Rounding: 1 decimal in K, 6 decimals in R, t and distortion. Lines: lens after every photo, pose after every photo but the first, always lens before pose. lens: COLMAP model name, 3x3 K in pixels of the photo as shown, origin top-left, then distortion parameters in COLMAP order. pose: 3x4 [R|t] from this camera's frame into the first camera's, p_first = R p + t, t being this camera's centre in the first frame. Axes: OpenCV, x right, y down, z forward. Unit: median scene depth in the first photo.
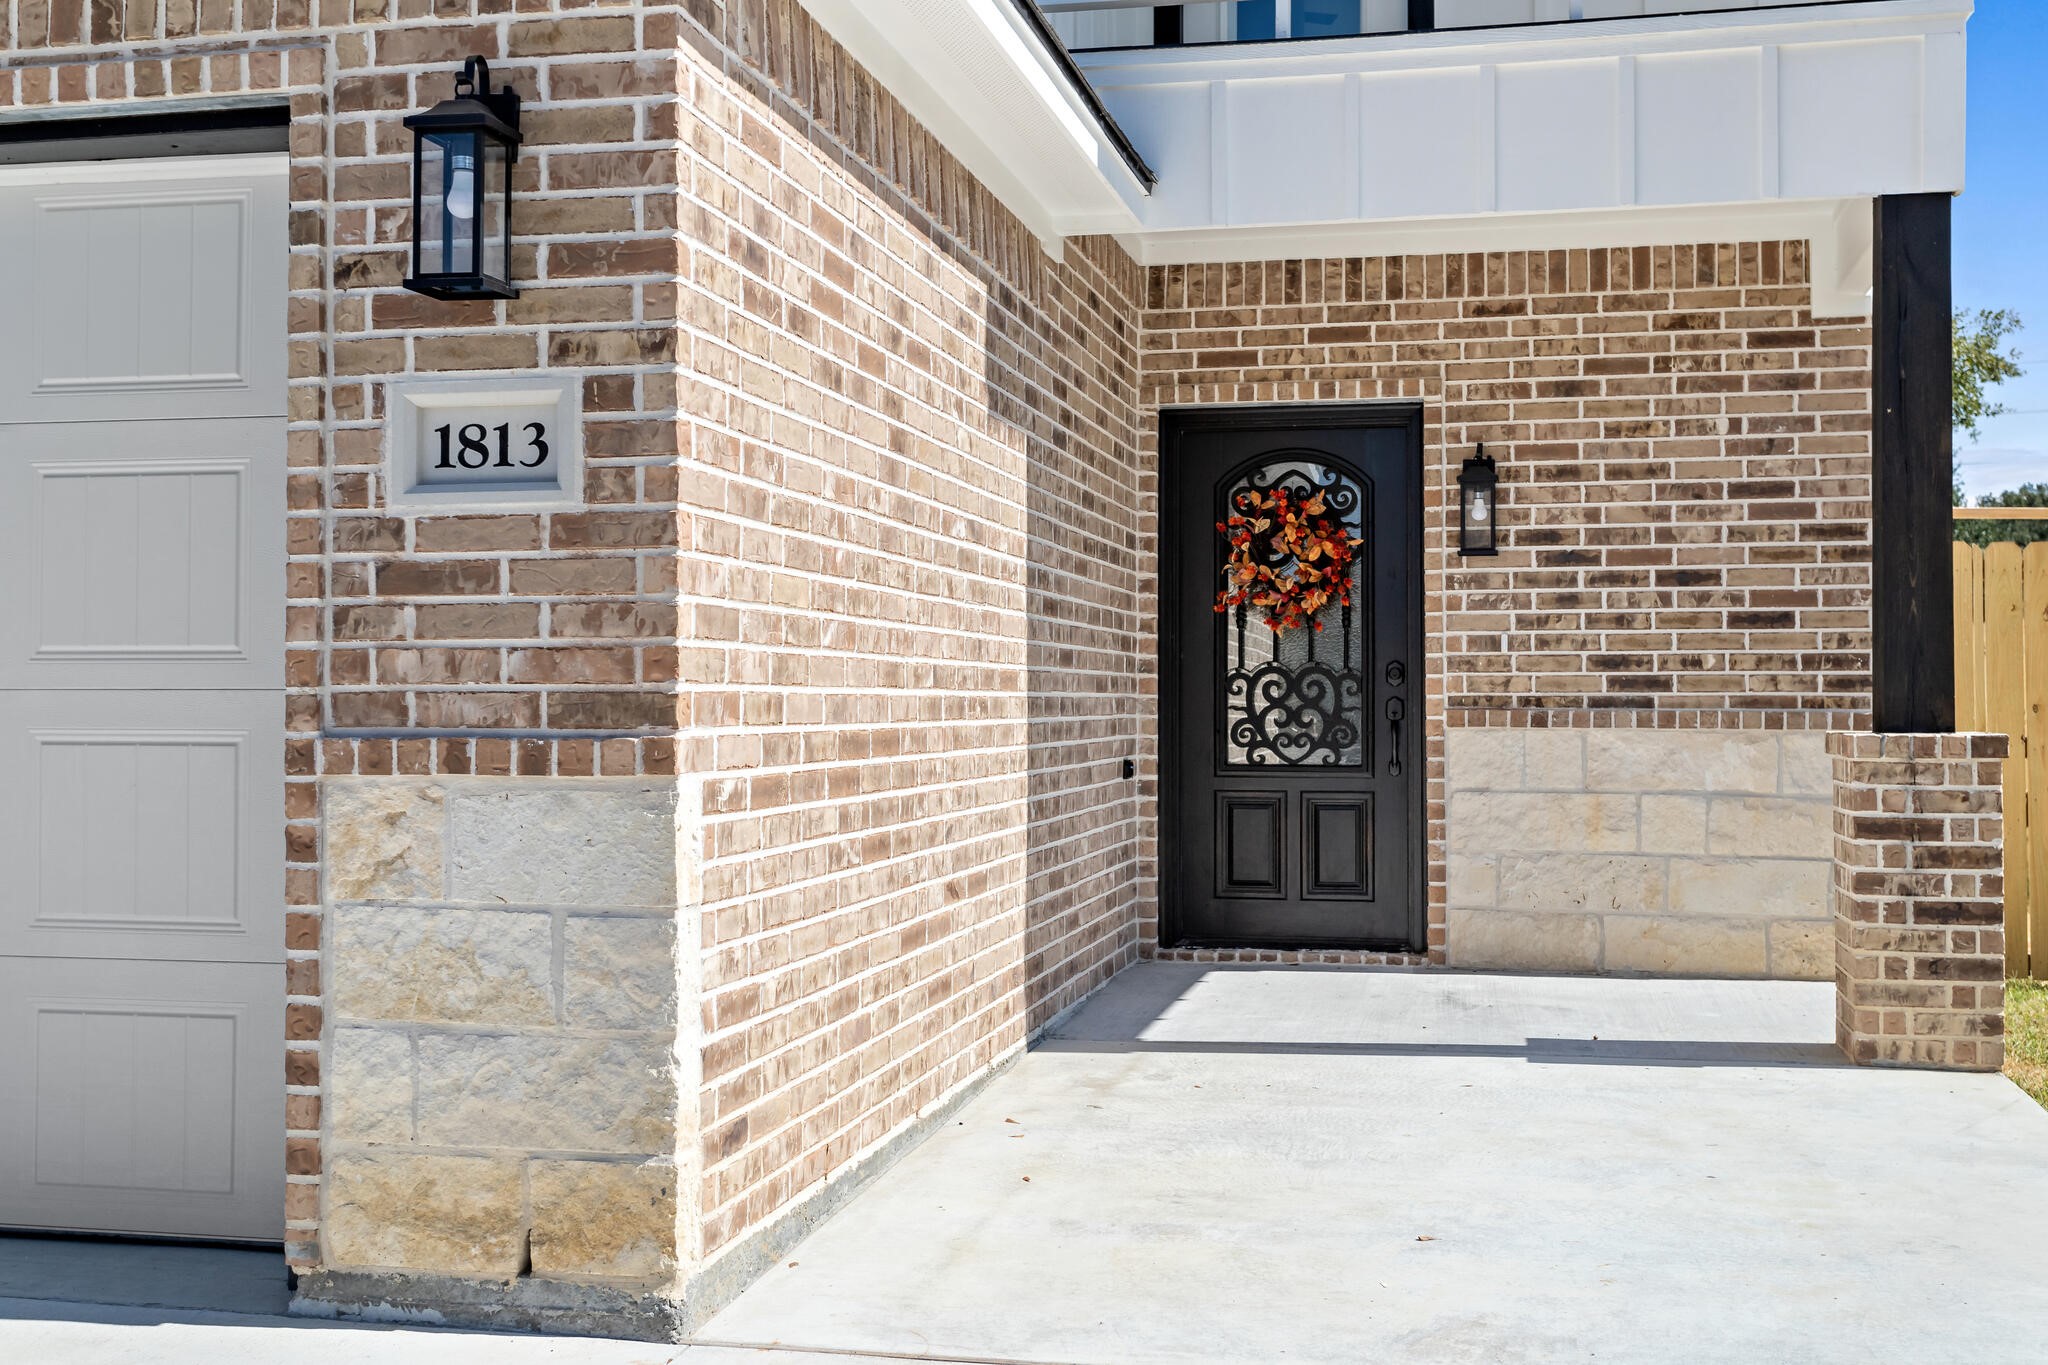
lens RADIAL K [[2351.7, 0, 1032.6], [0, 2351.7, 624.0], [0, 0, 1]] dist [0.014688, 0.000000]
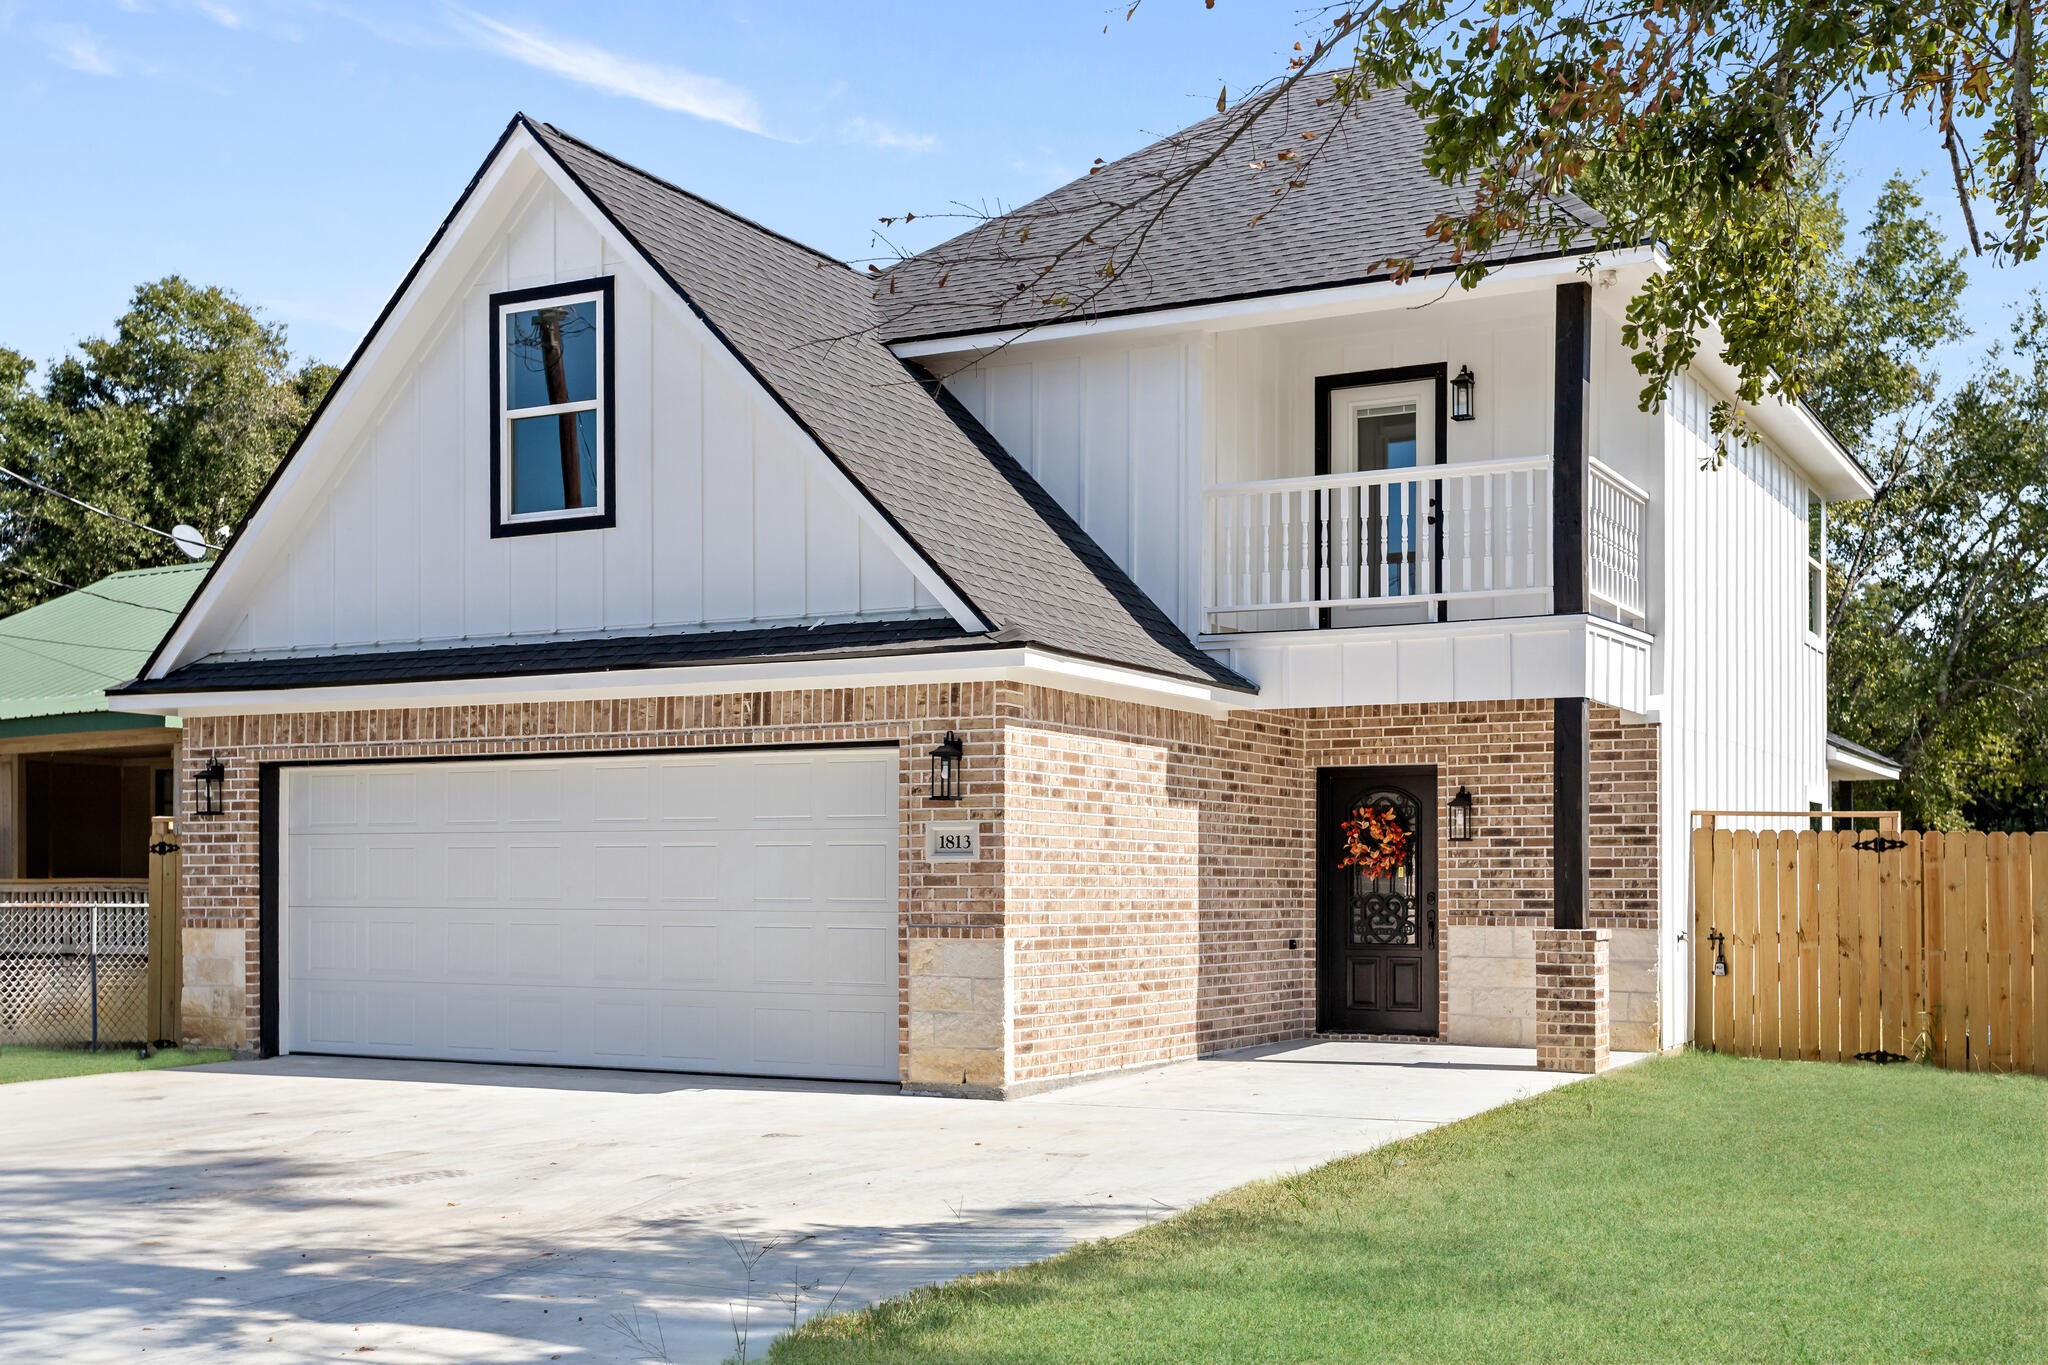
lens RADIAL K [[2351.7, 0, 1022.8], [0, 2351.7, 682.9], [0, 0, 1]] dist [0.014688, 0.000000]
pose [[0.963367, -0.021233, -0.267344, 0.593735], [0.006338, 0.998385, -0.056455, -0.085263], [0.268111, 0.052692, 0.961946, -1.723676]]
